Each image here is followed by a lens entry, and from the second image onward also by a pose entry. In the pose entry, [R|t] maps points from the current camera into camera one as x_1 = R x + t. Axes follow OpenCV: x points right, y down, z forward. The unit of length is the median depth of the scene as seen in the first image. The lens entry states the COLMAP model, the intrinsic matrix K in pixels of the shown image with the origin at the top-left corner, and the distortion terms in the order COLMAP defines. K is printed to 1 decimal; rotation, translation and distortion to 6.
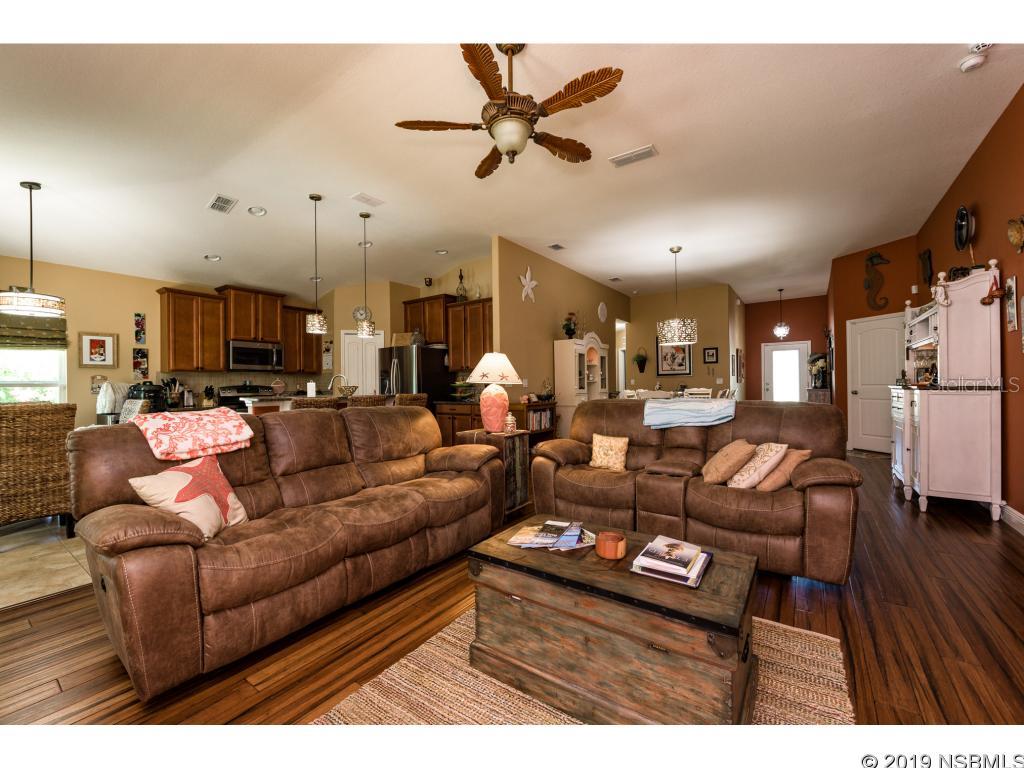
lens RADIAL K [[417.1, 0, 514.0], [0, 417.1, 382.9], [0, 0, 1]] dist [-0.006121, -0.000722]
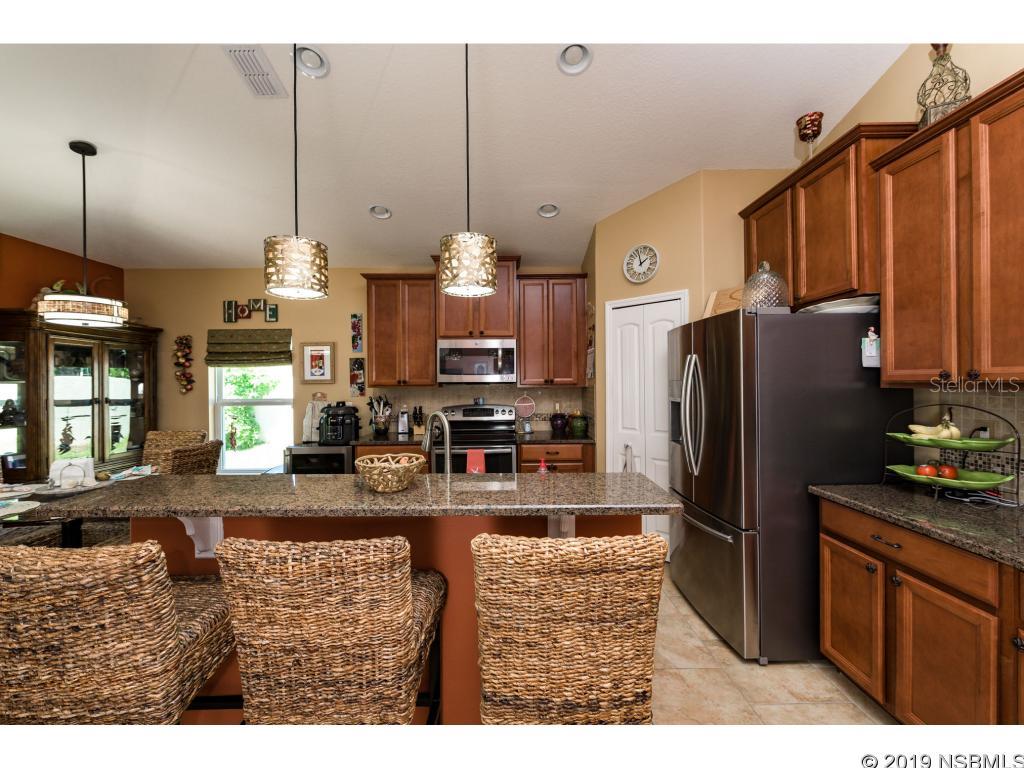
lens RADIAL K [[412.6, 0, 507.0], [0, 412.6, 381.0], [0, 0, 1]] dist [-0.002557, -0.000612]
pose [[0.578601, 0.005901, -0.815590, -0.088416], [0.004884, 0.999931, 0.010700, -0.044781], [0.815596, -0.010175, 0.578532, 0.759022]]
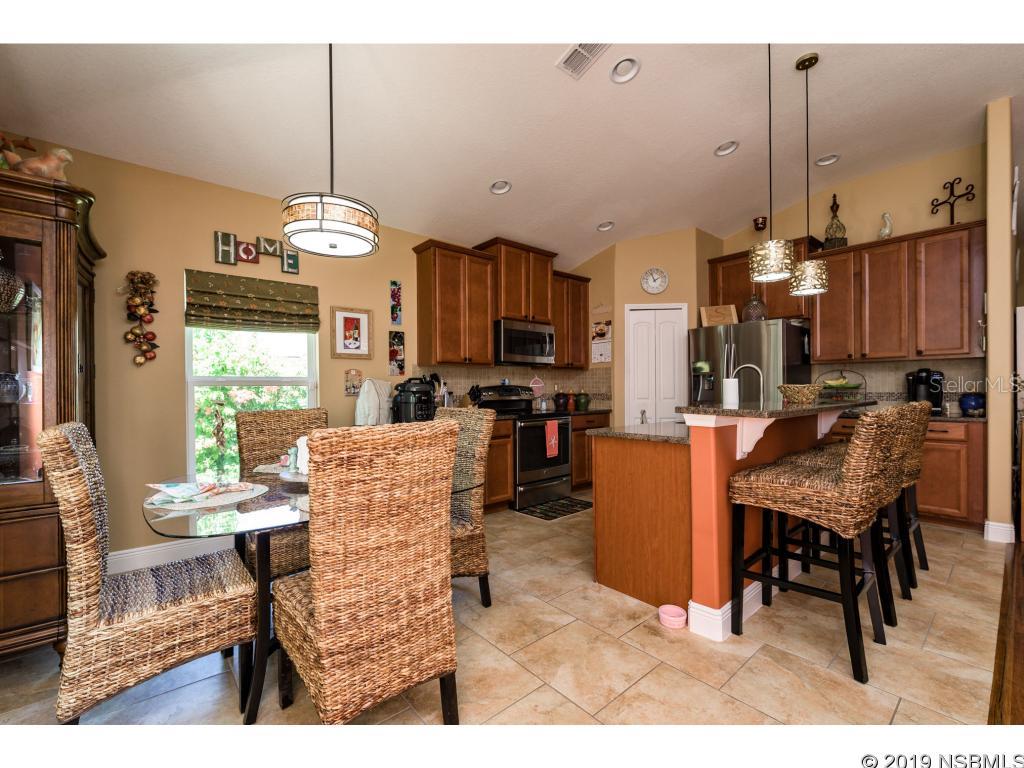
lens RADIAL K [[442.1, 0, 521.5], [0, 442.1, 390.6], [0, 0, 1]] dist [-0.001271, -0.000505]
pose [[0.970110, 0.004891, -0.242616, -0.505133], [-0.002131, 0.999930, 0.011634, 0.007067], [0.242656, -0.010770, 0.970053, 0.322948]]
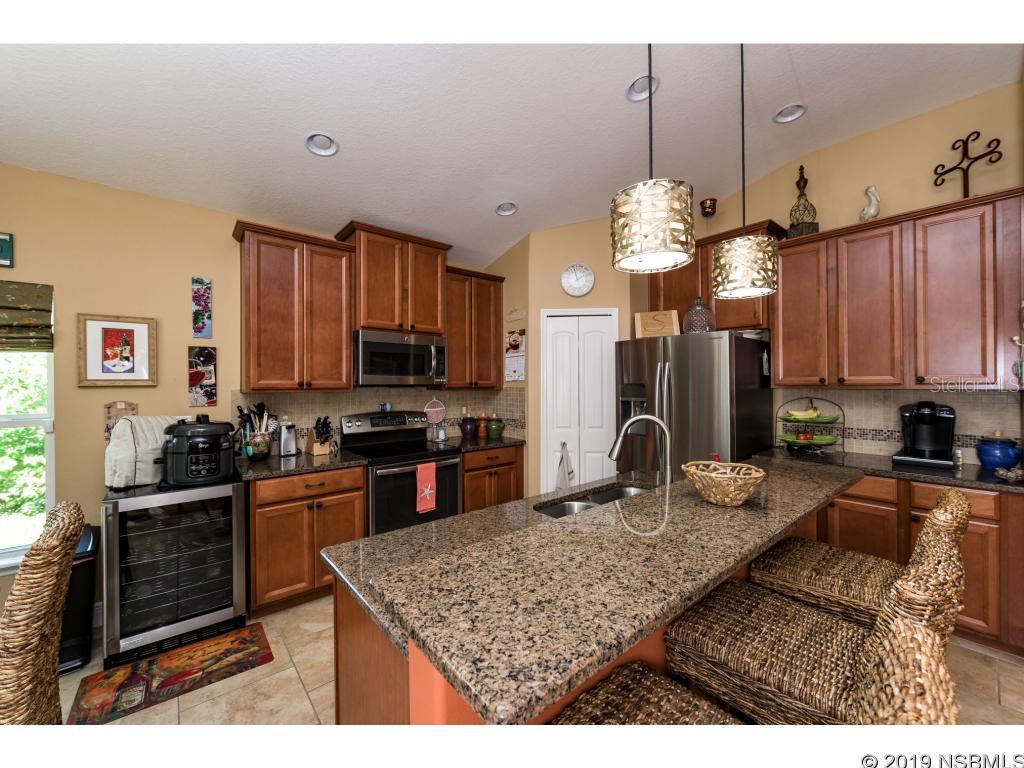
lens RADIAL K [[412.6, 0, 518.2], [0, 412.6, 382.9], [0, 0, 1]] dist [-0.002557, -0.000612]
pose [[0.968873, 0.005555, -0.247497, -0.388592], [-0.004913, 0.999983, 0.003209, -0.040796], [0.247511, -0.001893, 0.968883, 0.590252]]
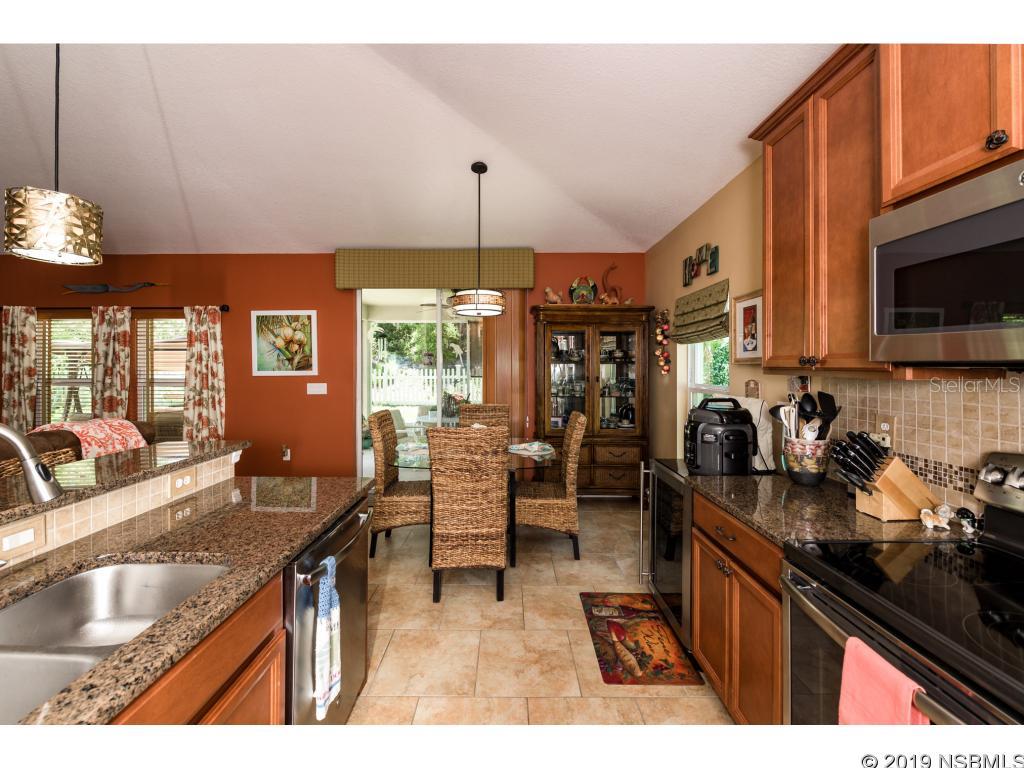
lens RADIAL K [[412.6, 0, 503.5], [0, 412.6, 365.2], [0, 0, 1]] dist [-0.002557, -0.000612]
pose [[-0.829573, 0.012795, -0.558251, -0.454035], [0.016298, 0.999866, -0.001303, -0.036680], [0.558160, -0.010179, -0.829671, 1.134929]]
